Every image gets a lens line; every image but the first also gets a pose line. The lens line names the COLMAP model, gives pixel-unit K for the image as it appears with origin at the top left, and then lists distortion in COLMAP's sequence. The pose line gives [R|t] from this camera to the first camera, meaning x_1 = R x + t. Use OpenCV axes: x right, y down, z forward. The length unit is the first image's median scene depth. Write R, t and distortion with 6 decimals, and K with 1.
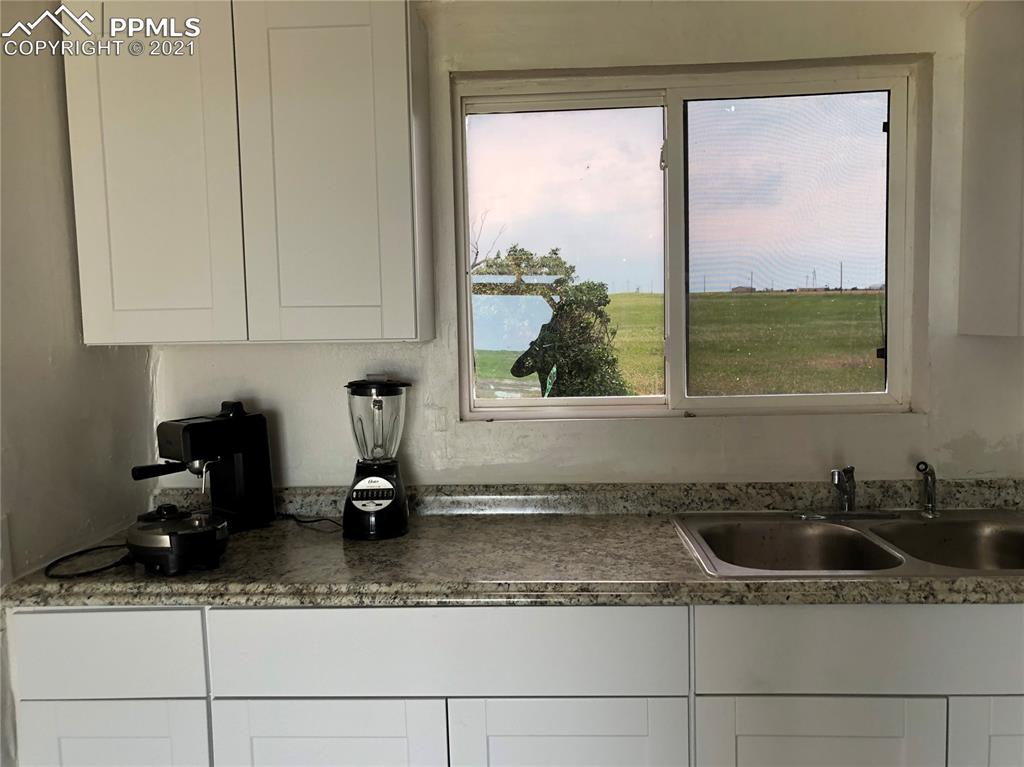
lens RADIAL K [[832.6, 0, 509.7], [0, 832.6, 390.8], [0, 0, 1]] dist [0.009626, 0.003806]
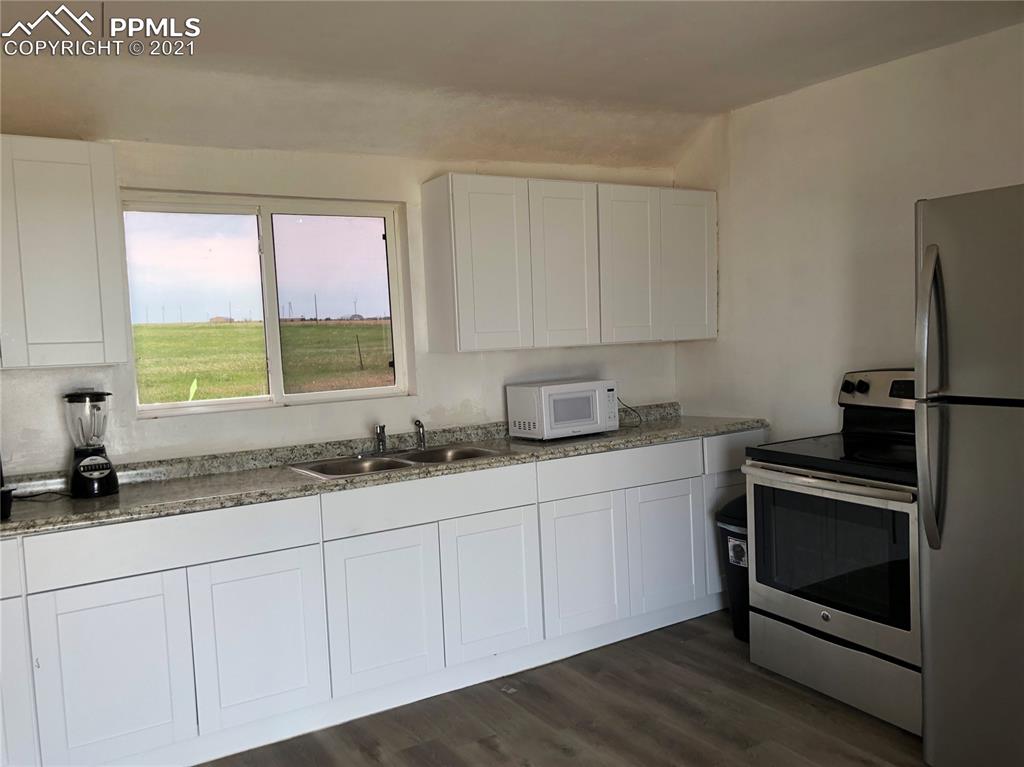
lens RADIAL K [[832.6, 0, 509.7], [0, 832.6, 390.8], [0, 0, 1]] dist [0.009626, 0.003806]
pose [[0.823477, -0.050216, 0.565123, -0.373916], [0.070521, 0.997410, -0.014131, 0.057774], [-0.562950, 0.051490, 0.824885, -0.638409]]
